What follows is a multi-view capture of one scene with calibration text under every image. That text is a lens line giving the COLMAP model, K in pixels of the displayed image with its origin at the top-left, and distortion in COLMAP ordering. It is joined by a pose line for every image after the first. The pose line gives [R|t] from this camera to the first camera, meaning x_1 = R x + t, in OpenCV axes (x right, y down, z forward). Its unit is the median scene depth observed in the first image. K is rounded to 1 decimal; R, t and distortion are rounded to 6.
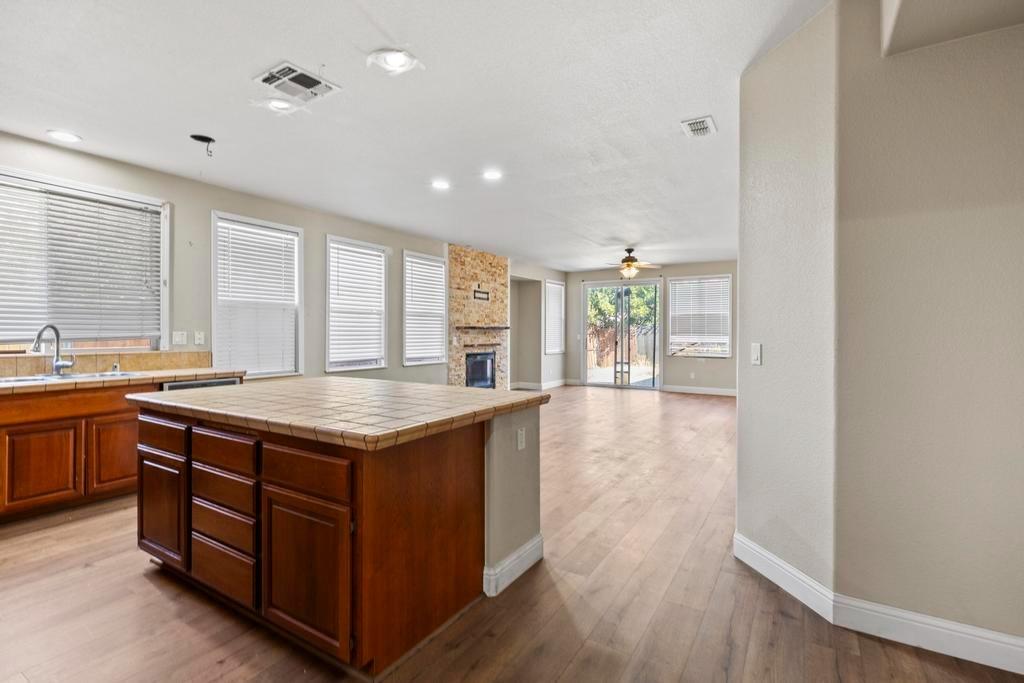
lens RADIAL K [[475.7, 0, 518.1], [0, 475.7, 335.5], [0, 0, 1]] dist [0.004631, 0.000621]
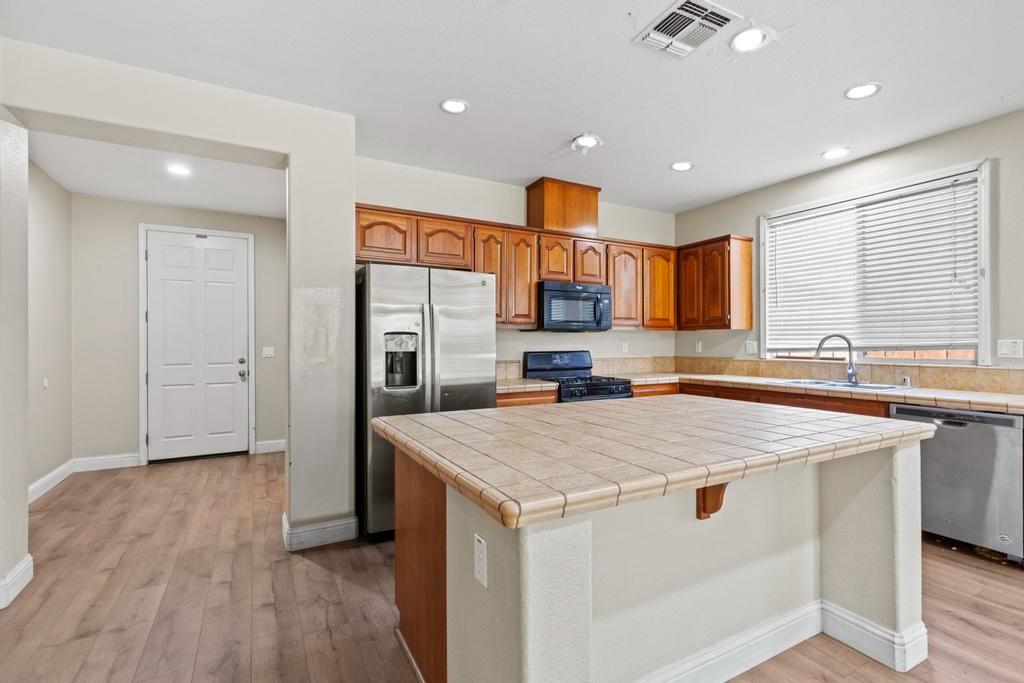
lens RADIAL K [[468.0, 0, 516.8], [0, 468.0, 341.2], [0, 0, 1]] dist [0.001900, 0.000071]
pose [[-0.489932, -0.004417, -0.871749, 0.124505], [-0.004309, 0.999987, -0.002645, -0.000364], [0.871750, 0.002460, -0.489945, 0.392288]]
